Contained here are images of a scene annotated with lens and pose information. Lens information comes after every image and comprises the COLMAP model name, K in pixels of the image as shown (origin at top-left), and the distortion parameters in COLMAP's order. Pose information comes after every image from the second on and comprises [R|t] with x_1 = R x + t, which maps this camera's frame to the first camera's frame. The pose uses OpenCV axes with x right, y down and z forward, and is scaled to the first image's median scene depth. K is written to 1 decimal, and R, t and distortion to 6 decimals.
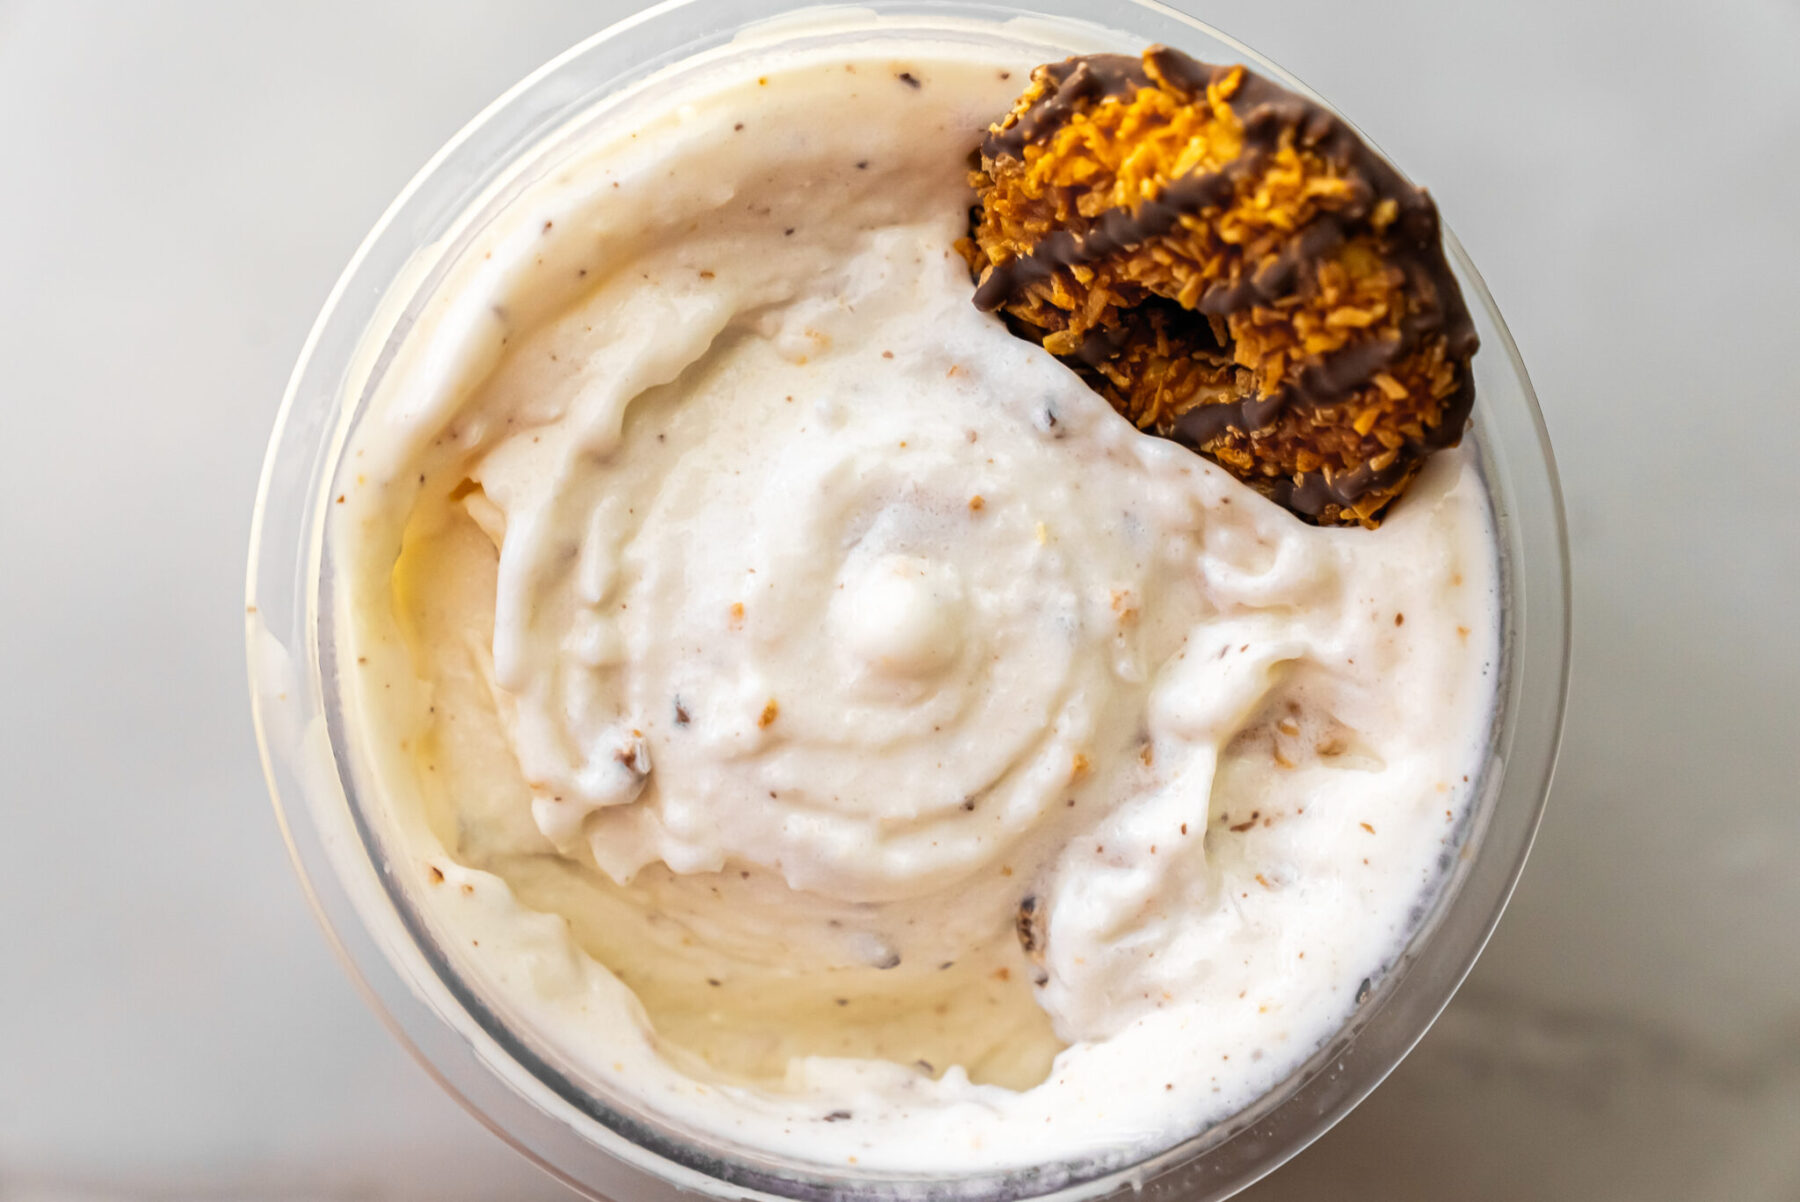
lens RADIAL K [[3445.3, 0, 902.4], [0, 3445.3, 813.7], [0, 0, 1]] dist [-0.100596, -0.004031]
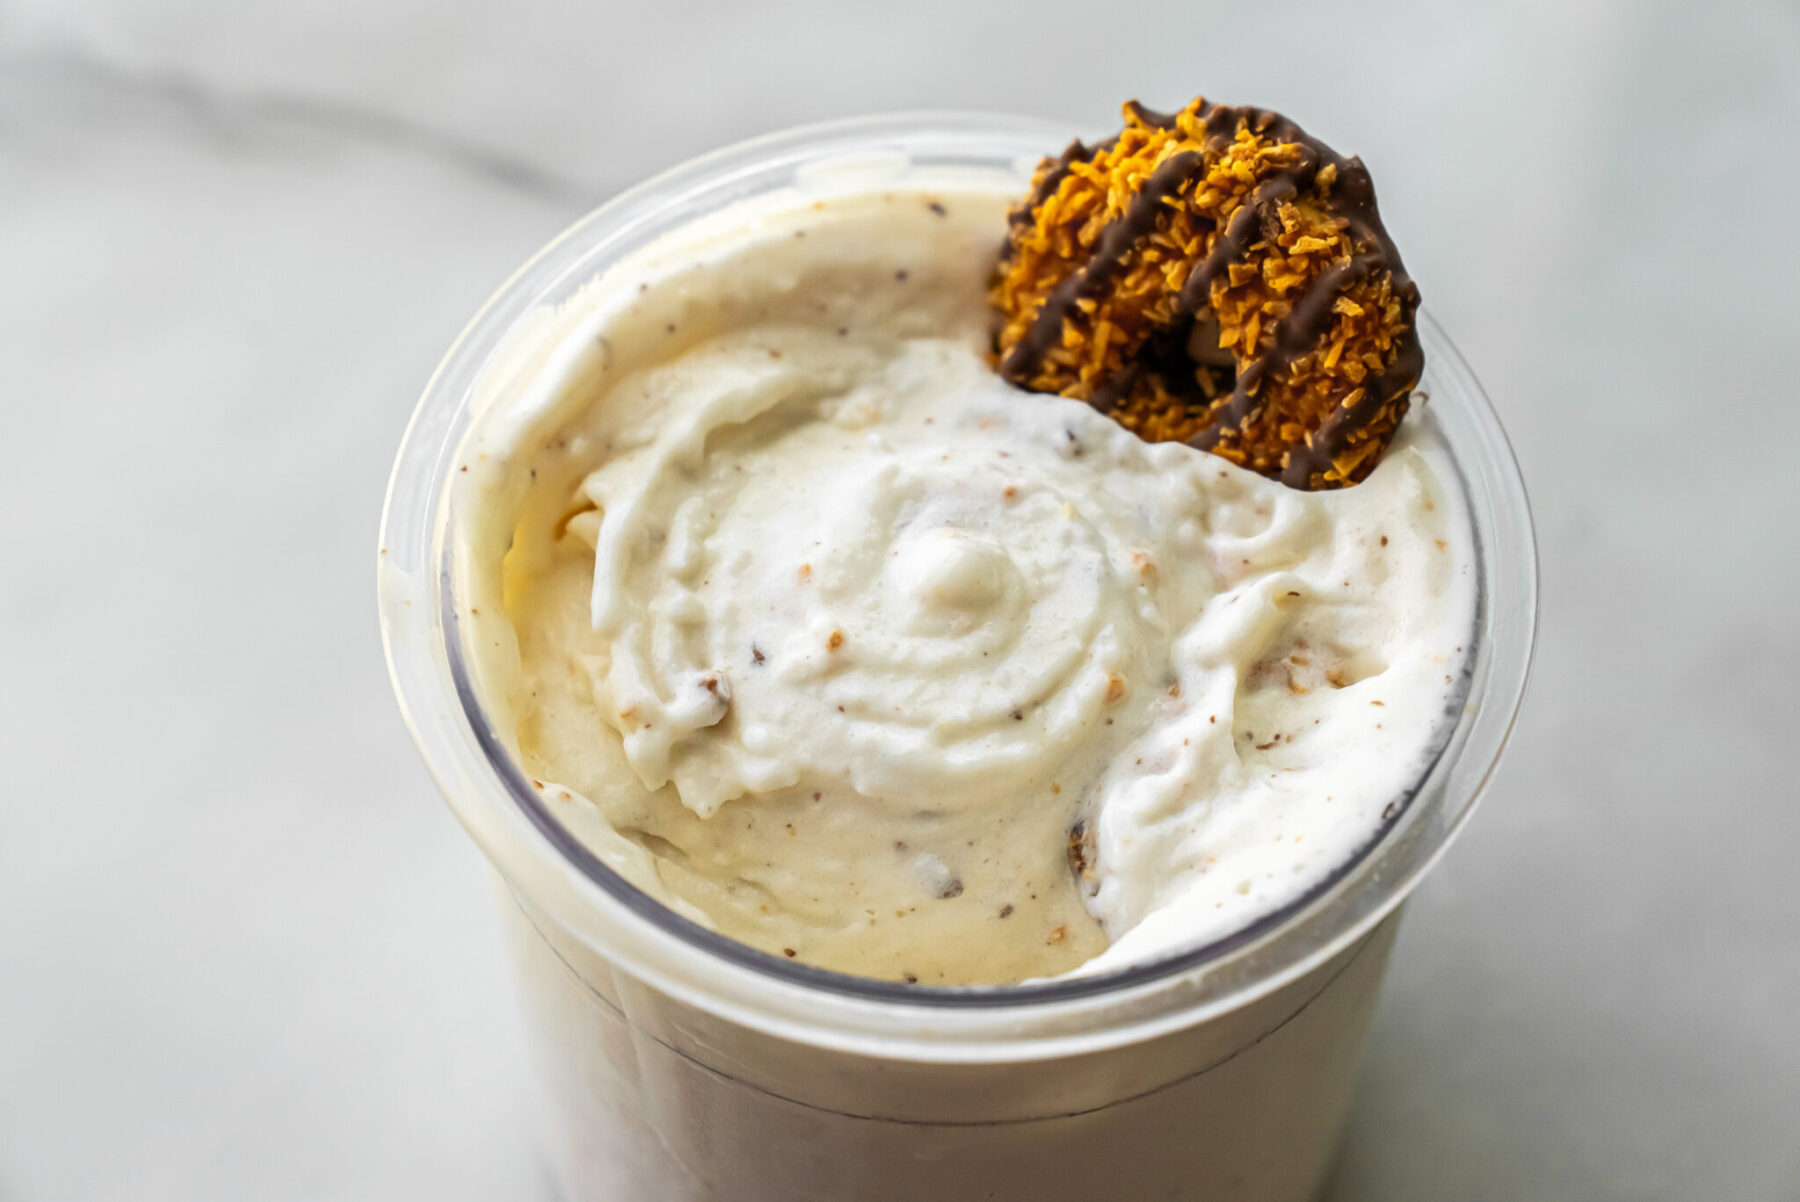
lens RADIAL K [[3445.3, 0, 902.4], [0, 3445.3, 813.7], [0, 0, 1]] dist [-0.100596, -0.004031]
pose [[0.999175, -0.040619, 0.000539, -0.019662], [0.034176, 0.833377, -0.551647, 0.638215], [0.021958, 0.551210, 0.834077, 0.092397]]
